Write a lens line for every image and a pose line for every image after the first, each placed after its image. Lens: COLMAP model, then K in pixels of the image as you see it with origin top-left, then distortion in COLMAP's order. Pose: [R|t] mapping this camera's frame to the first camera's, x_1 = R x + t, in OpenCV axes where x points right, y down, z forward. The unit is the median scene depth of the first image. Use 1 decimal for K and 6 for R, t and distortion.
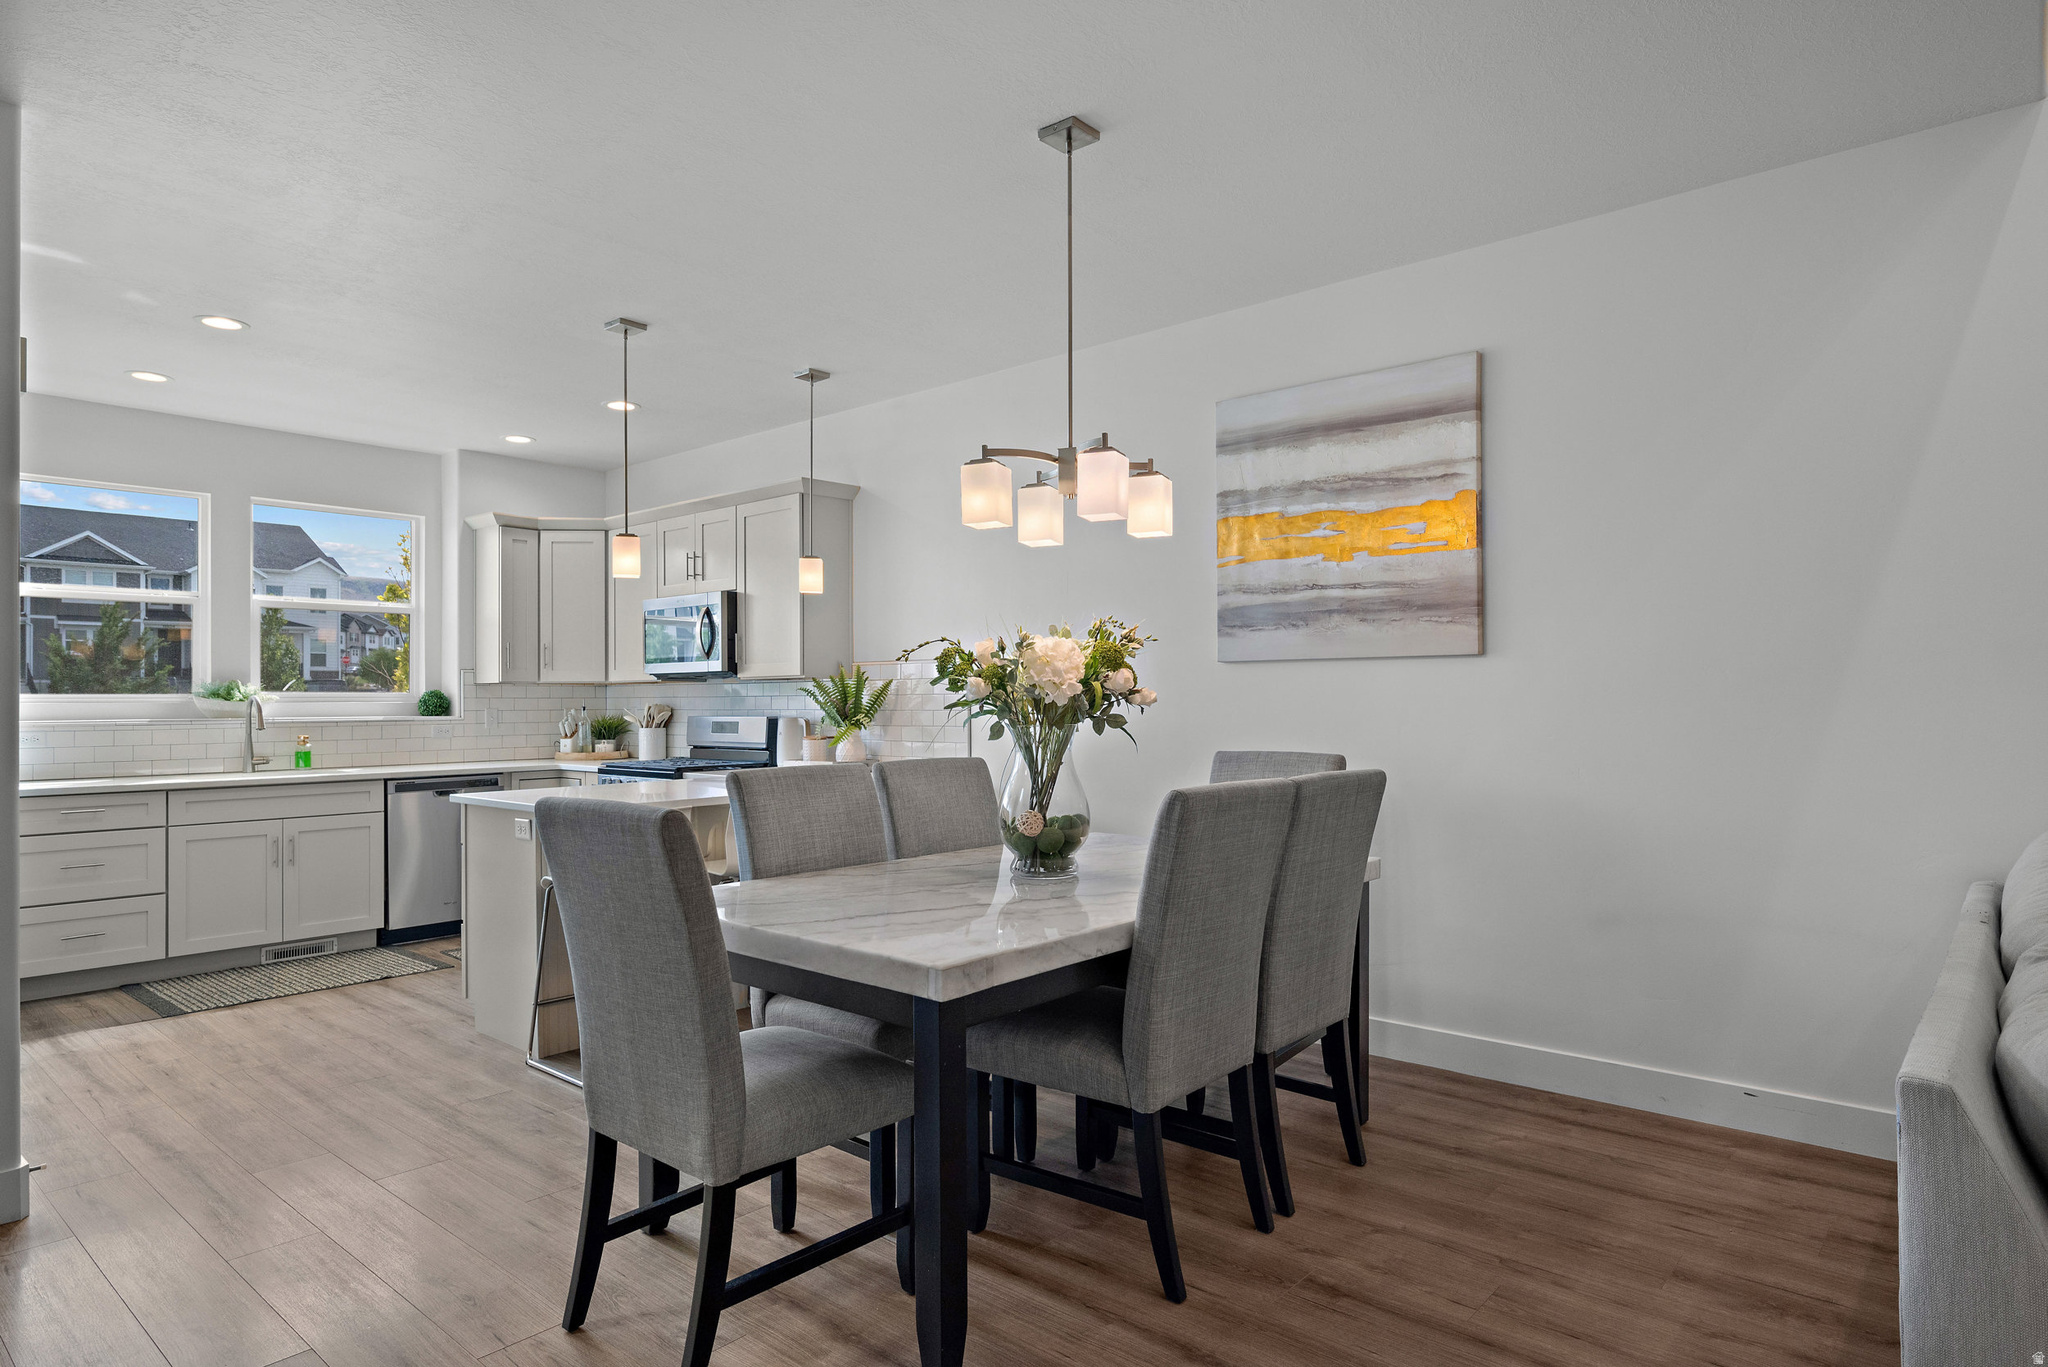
lens RADIAL K [[1139.8, 0, 1020.3], [0, 1139.8, 693.9], [0, 0, 1]] dist [0.004201, -0.001711]
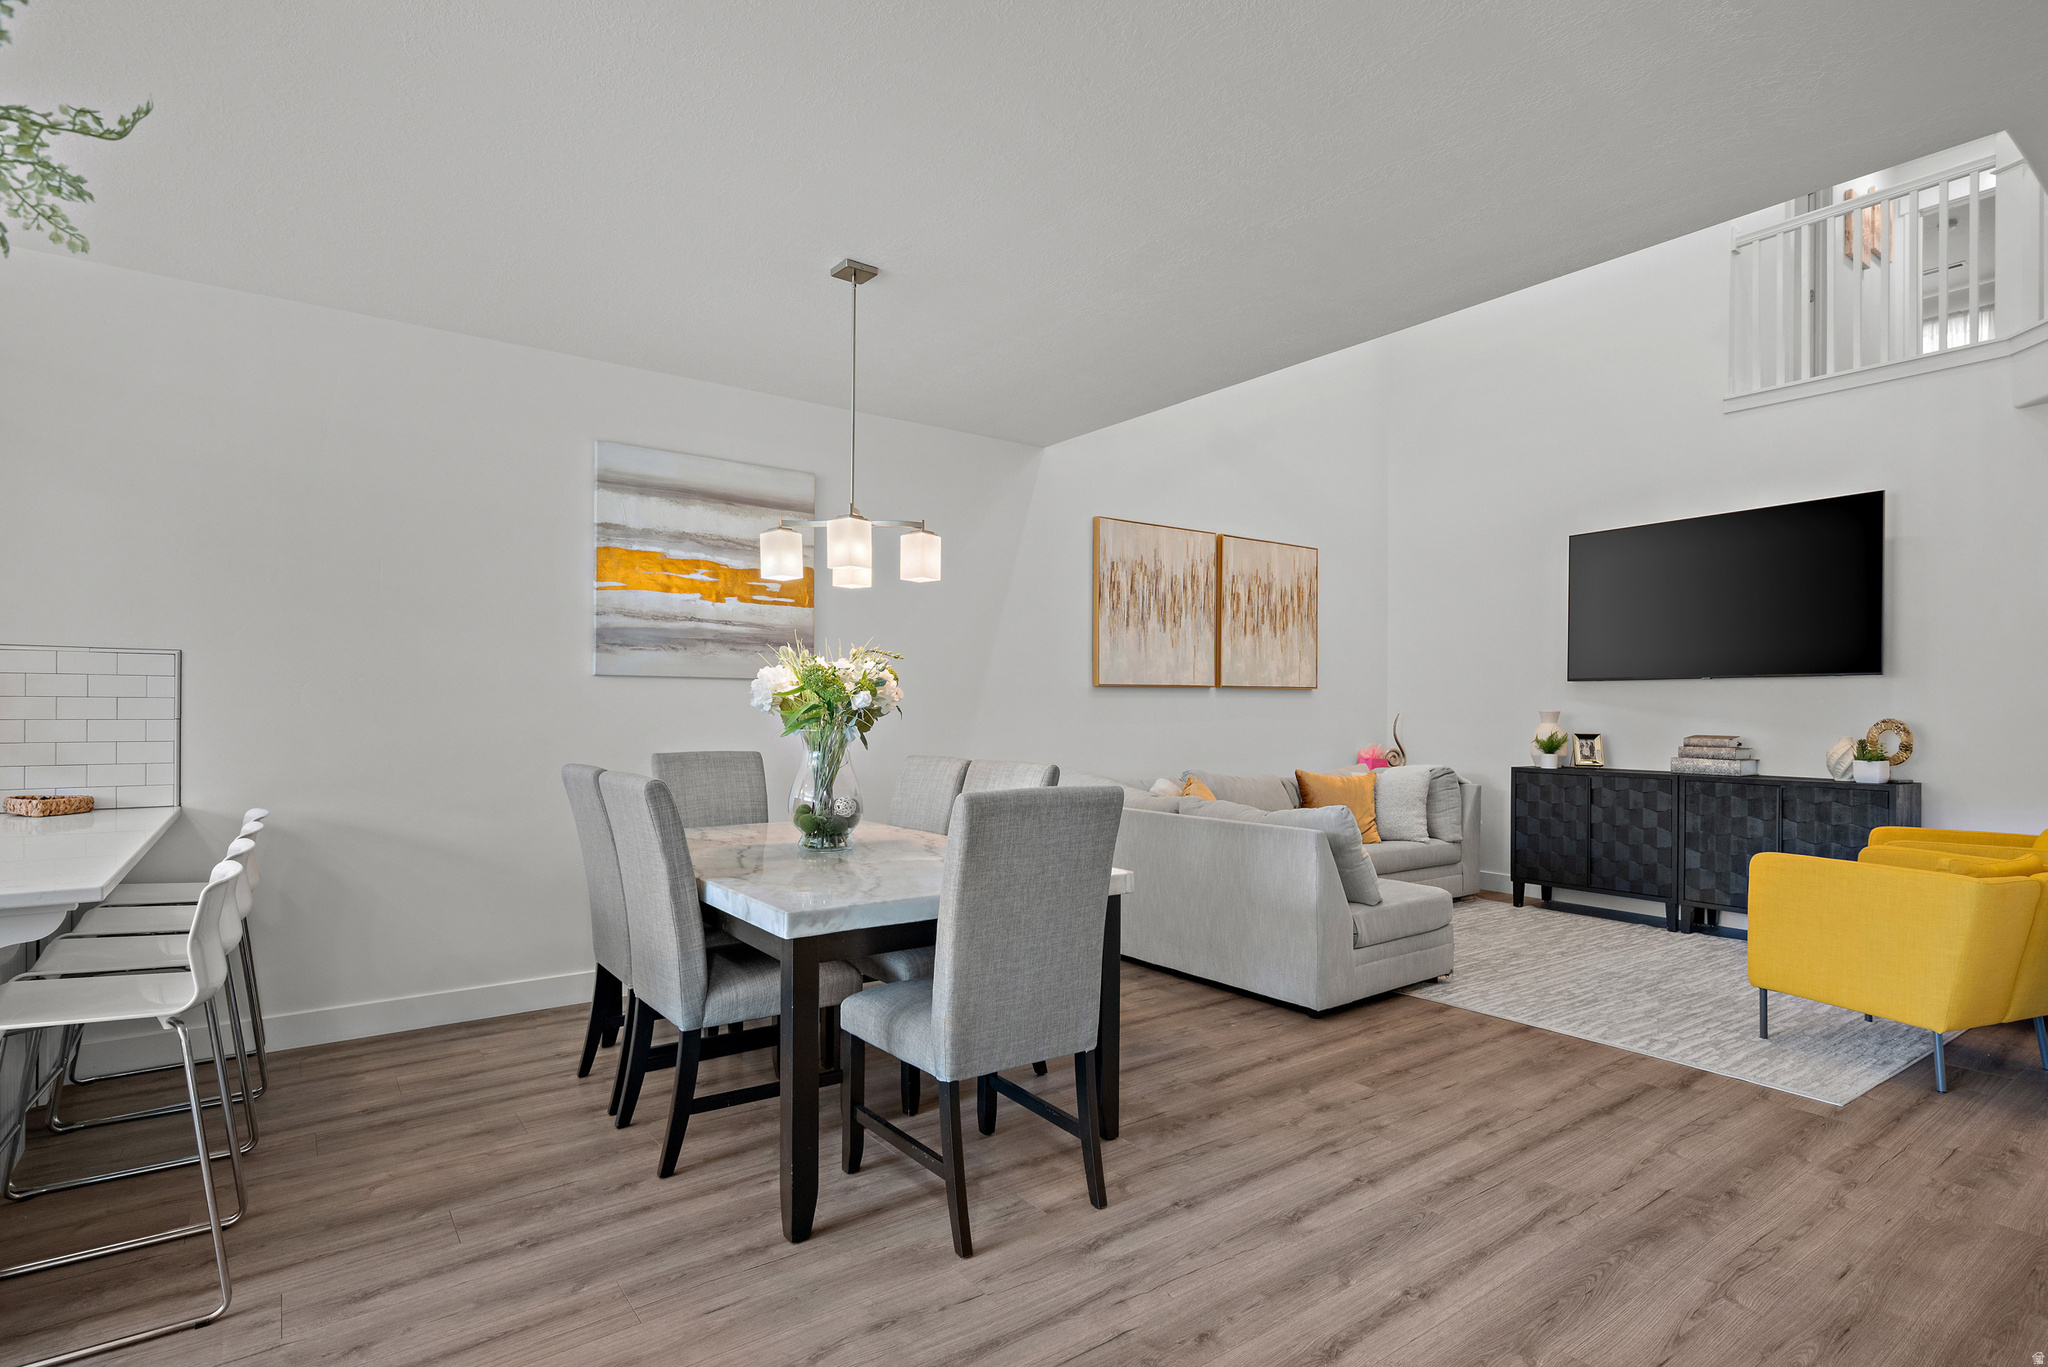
lens RADIAL K [[985.7, 0, 1047.1], [0, 985.7, 706.0], [0, 0, 1]] dist [-0.004285, 0.000535]
pose [[0.220998, 0.011371, 0.975208, -0.502317], [-0.010887, 0.999898, -0.009192, 0.004900], [-0.975214, -0.008585, 0.221099, 0.272272]]
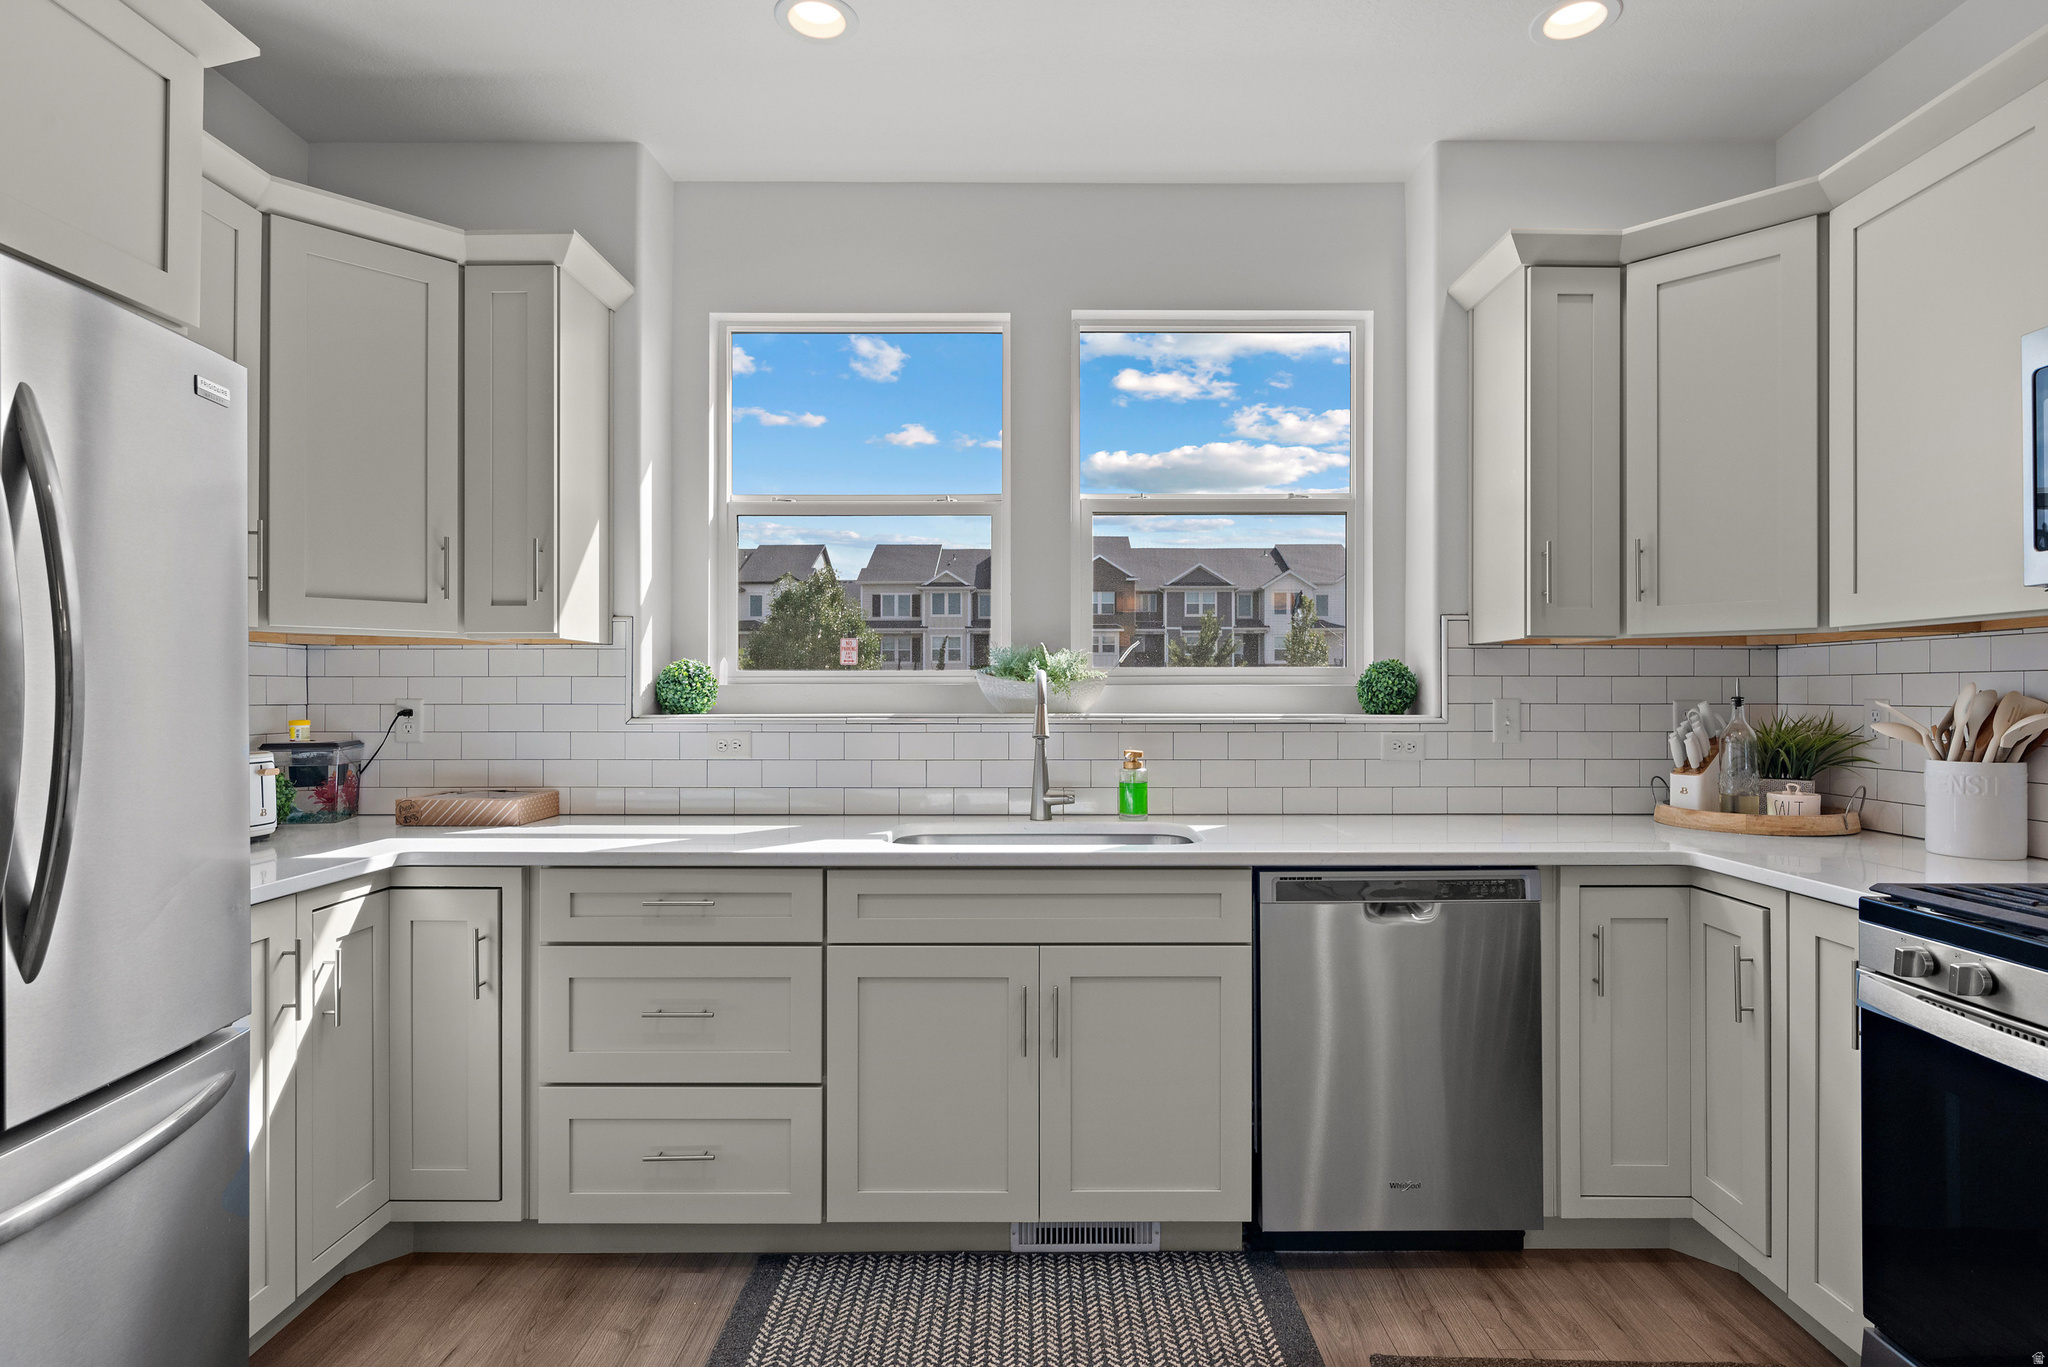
lens RADIAL K [[1062.6, 0, 1037.1], [0, 1062.6, 692.1], [0, 0, 1]] dist [-0.004748, 0.002478]
pose [[0.659849, 0.002765, -0.751394, -0.320865], [0.001144, 0.999988, 0.004685, 0.009128], [0.751398, -0.003951, 0.659838, 0.691608]]
